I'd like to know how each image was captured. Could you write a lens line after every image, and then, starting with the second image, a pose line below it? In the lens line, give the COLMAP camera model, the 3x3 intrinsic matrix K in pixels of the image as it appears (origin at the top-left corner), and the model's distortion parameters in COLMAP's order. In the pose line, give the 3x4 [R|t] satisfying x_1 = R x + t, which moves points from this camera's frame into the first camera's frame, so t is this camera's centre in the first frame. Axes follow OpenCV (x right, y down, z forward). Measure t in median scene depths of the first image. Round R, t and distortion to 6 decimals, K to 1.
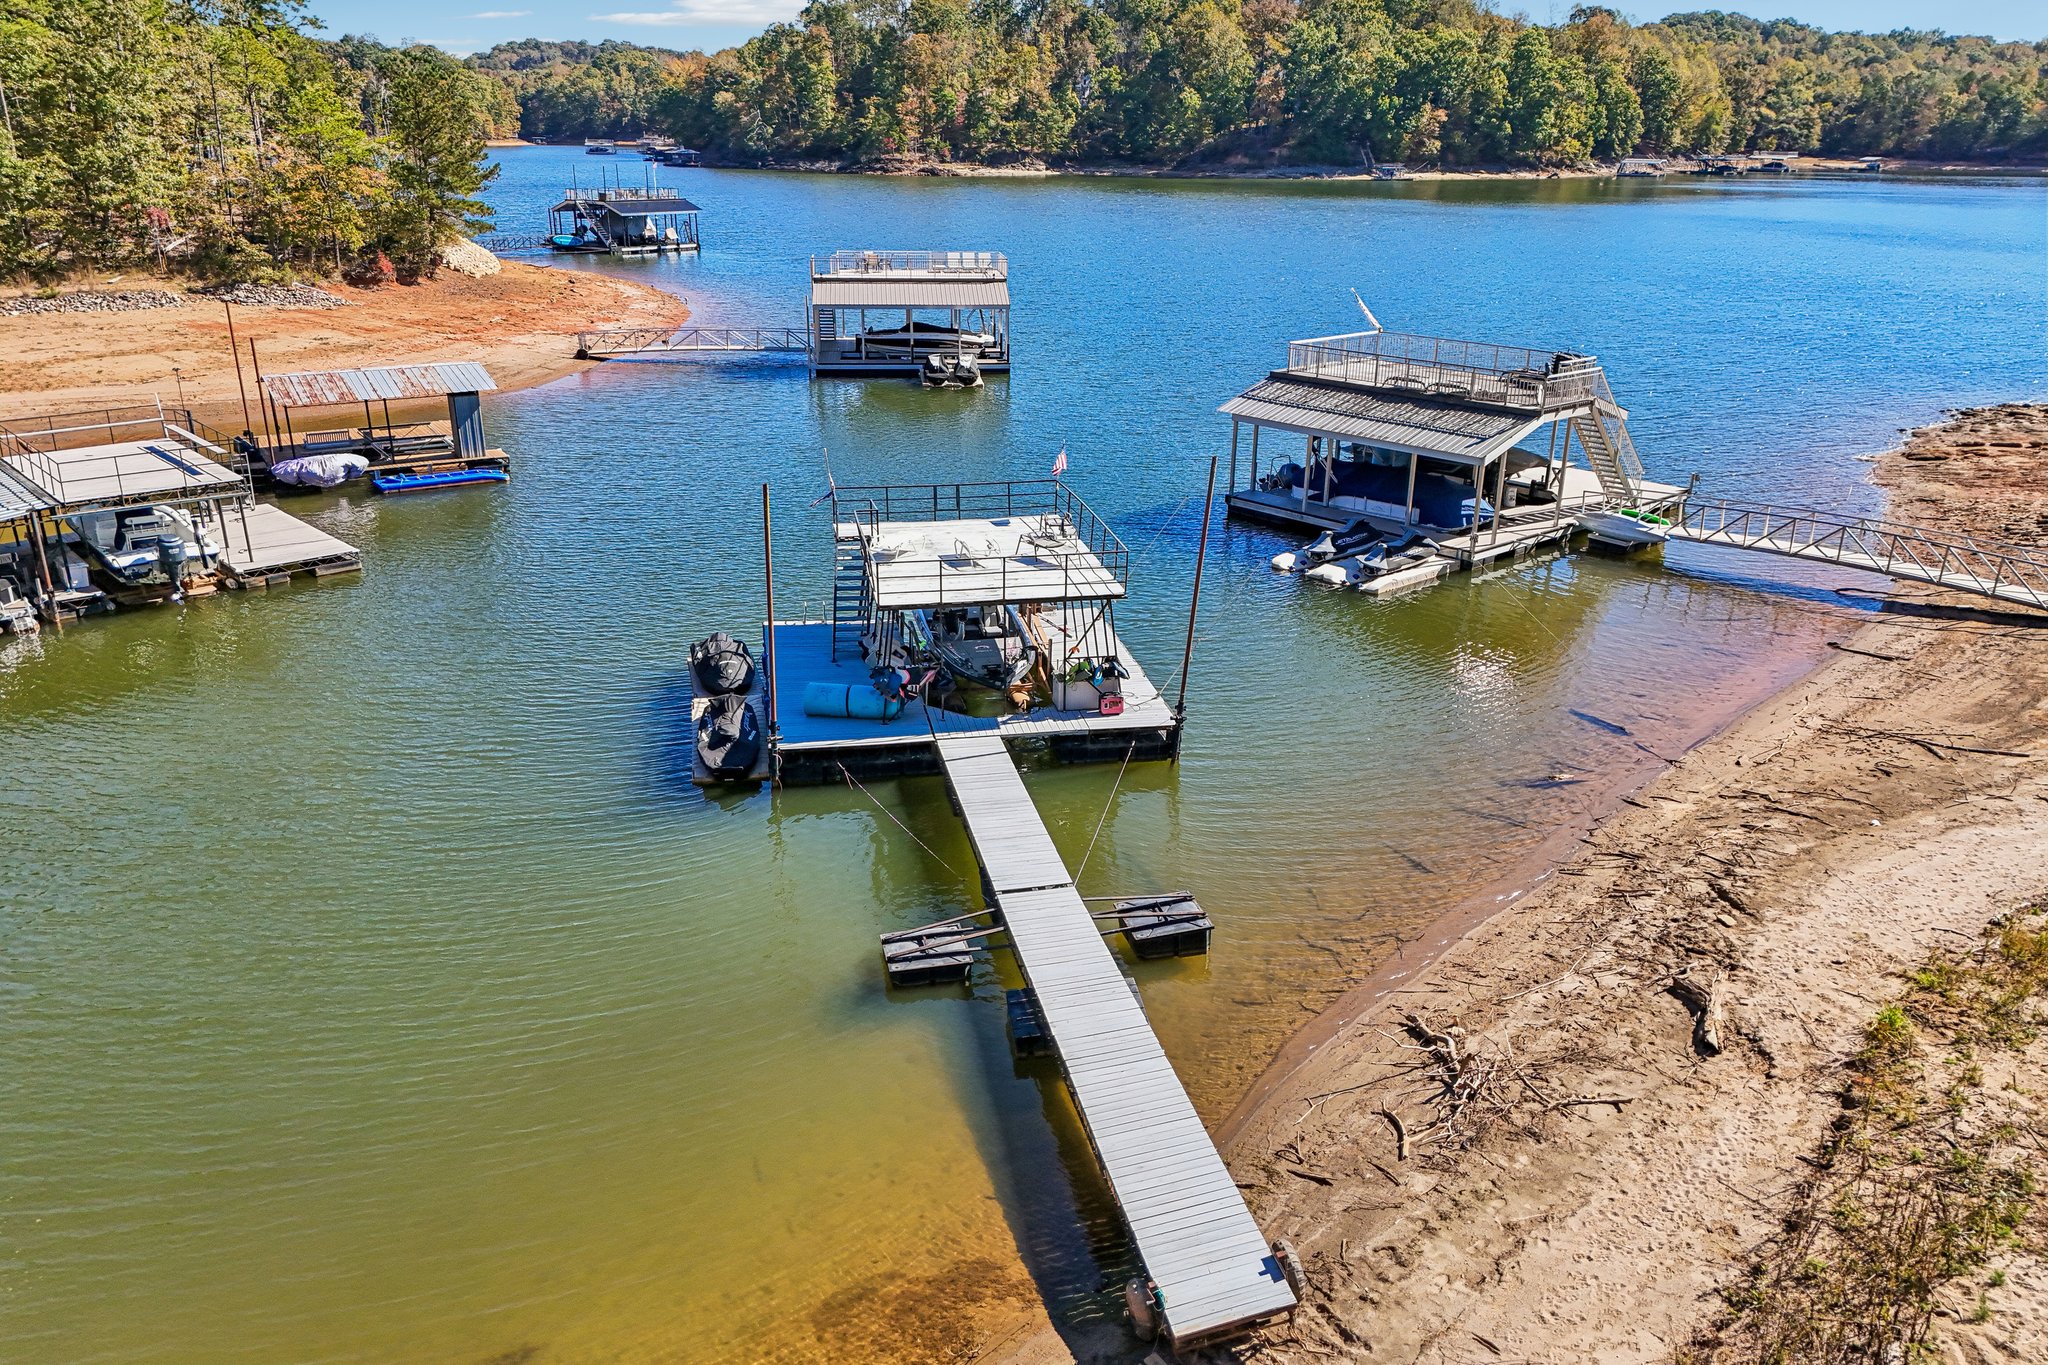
lens RADIAL K [[1496.6, 0, 1029.2], [0, 1496.6, 684.1], [0, 0, 1]] dist [0.065097, -0.051144]
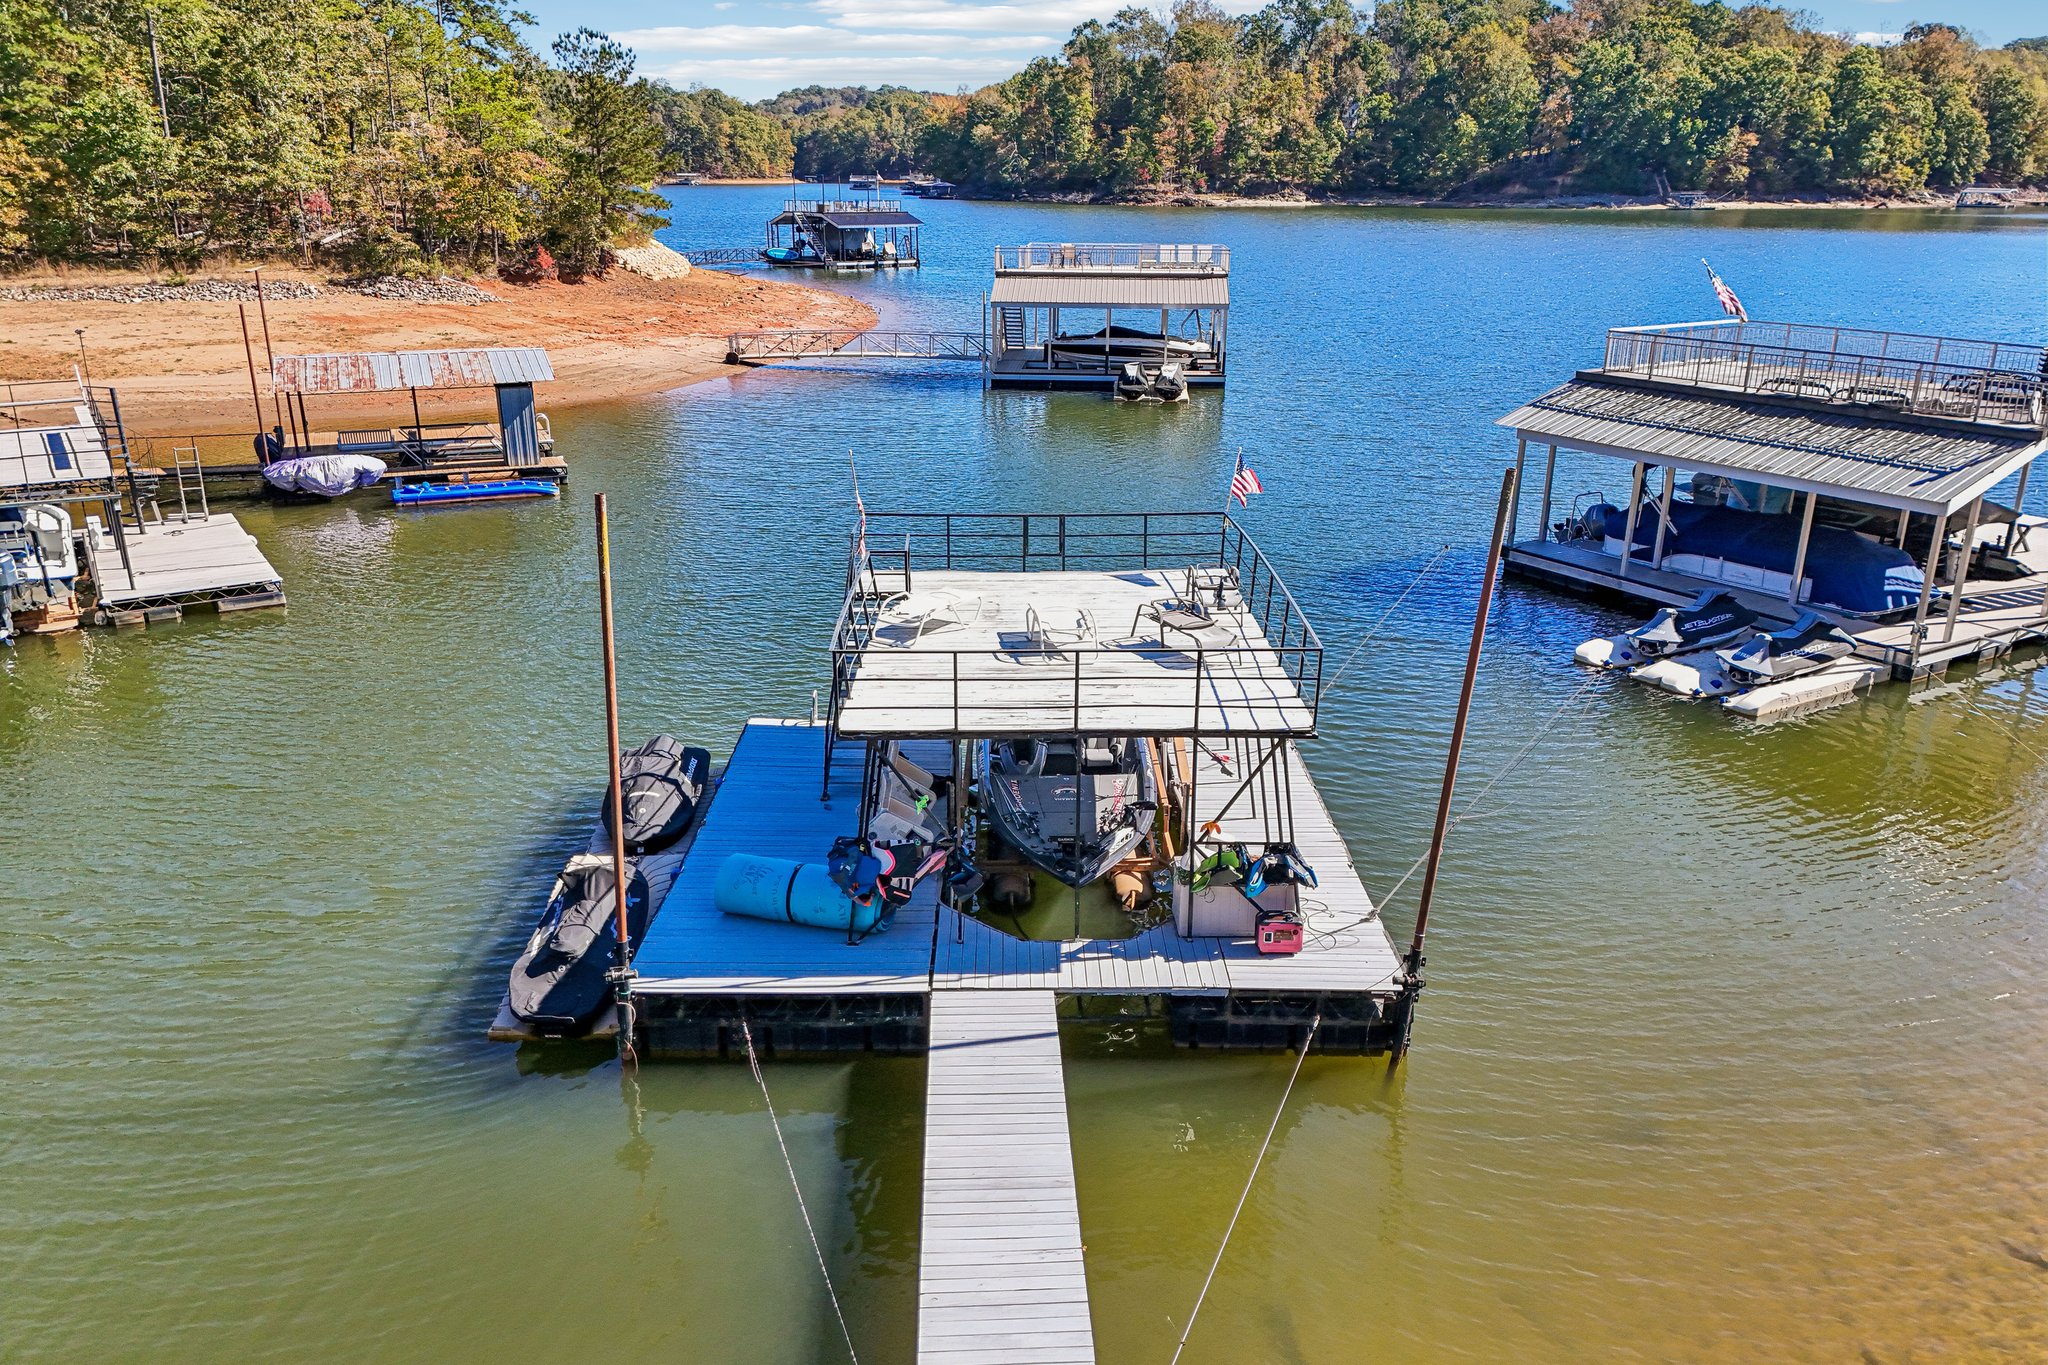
lens RADIAL K [[1496.6, 0, 1027.5], [0, 1496.6, 687.2], [0, 0, 1]] dist [0.065097, -0.051144]
pose [[0.986194, 0.052394, -0.157087, 0.003681], [-0.056069, 0.998245, -0.019056, -0.004673], [0.155812, 0.027601, 0.987401, 0.036707]]
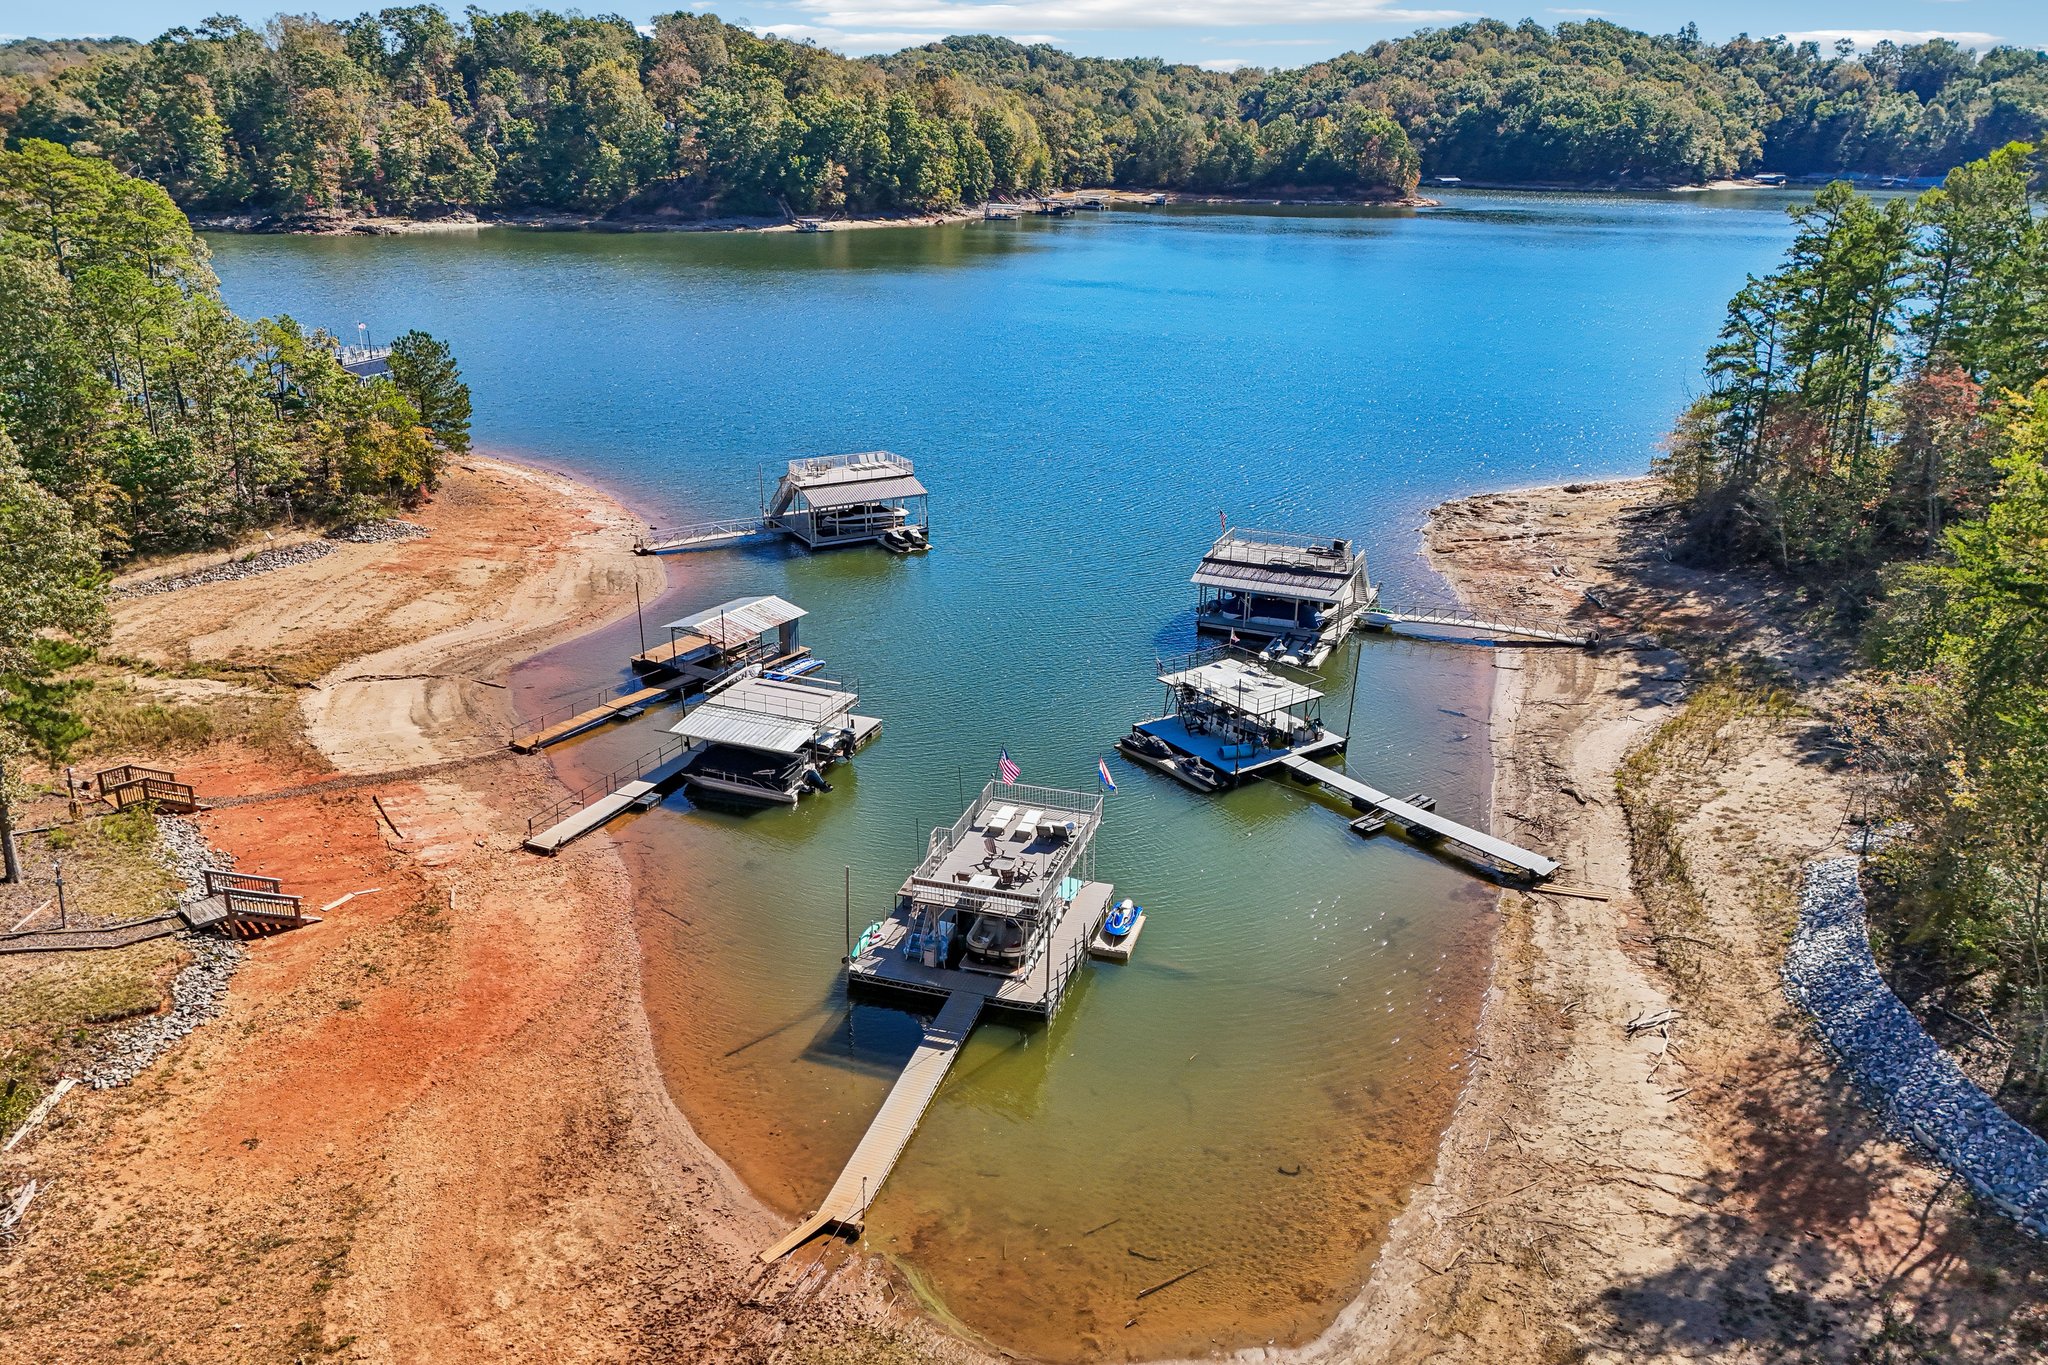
lens RADIAL K [[1496.6, 0, 1032.0], [0, 1496.6, 677.6], [0, 0, 1]] dist [0.065097, -0.051144]
pose [[0.903938, -0.148726, 0.400969, -0.115493], [0.145046, 0.988628, 0.039710, -0.021373], [-0.402315, 0.022263, 0.915231, -0.097243]]
